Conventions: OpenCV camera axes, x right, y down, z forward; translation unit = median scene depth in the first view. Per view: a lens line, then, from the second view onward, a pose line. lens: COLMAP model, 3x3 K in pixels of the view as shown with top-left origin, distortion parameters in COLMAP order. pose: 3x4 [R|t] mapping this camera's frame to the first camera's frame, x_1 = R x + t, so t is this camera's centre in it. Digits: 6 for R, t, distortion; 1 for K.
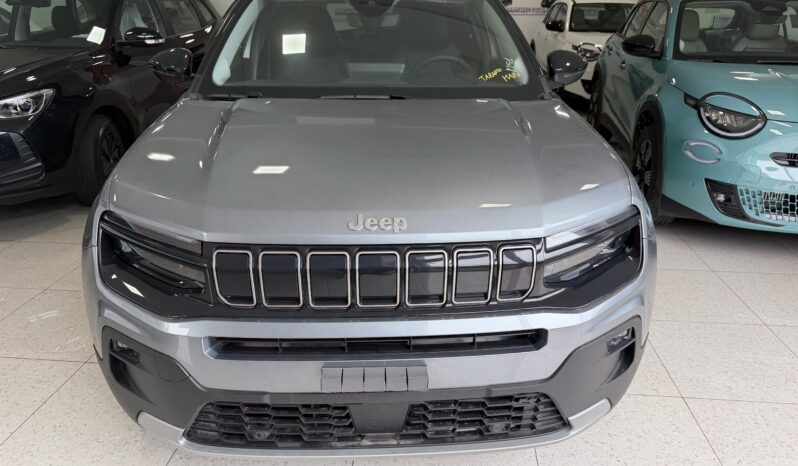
lens RADIAL K [[558.2, 0, 399.9], [0, 558.2, 234.8], [0, 0, 1]] dist [-0.001649, -0.005255]
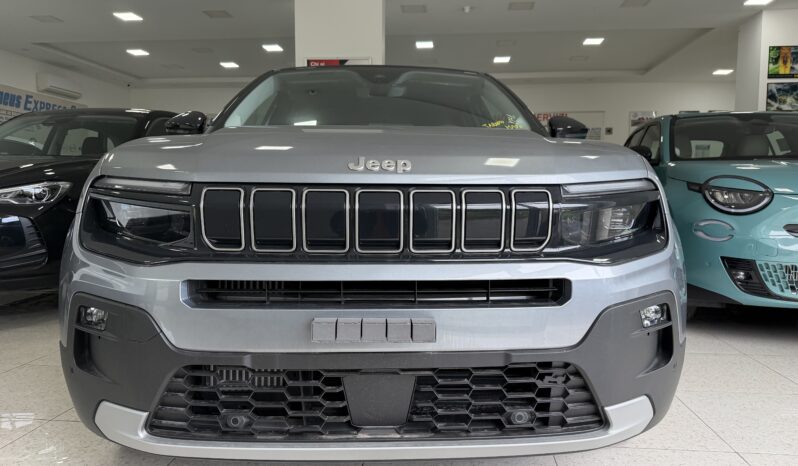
lens RADIAL K [[558.2, 0, 399.9], [0, 558.2, 234.8], [0, 0, 1]] dist [-0.001649, -0.005255]
pose [[0.999903, -0.000870, -0.013866, 0.005958], [-0.003196, 0.956852, -0.290557, 0.318330], [0.013520, 0.290573, 0.956757, 0.117074]]
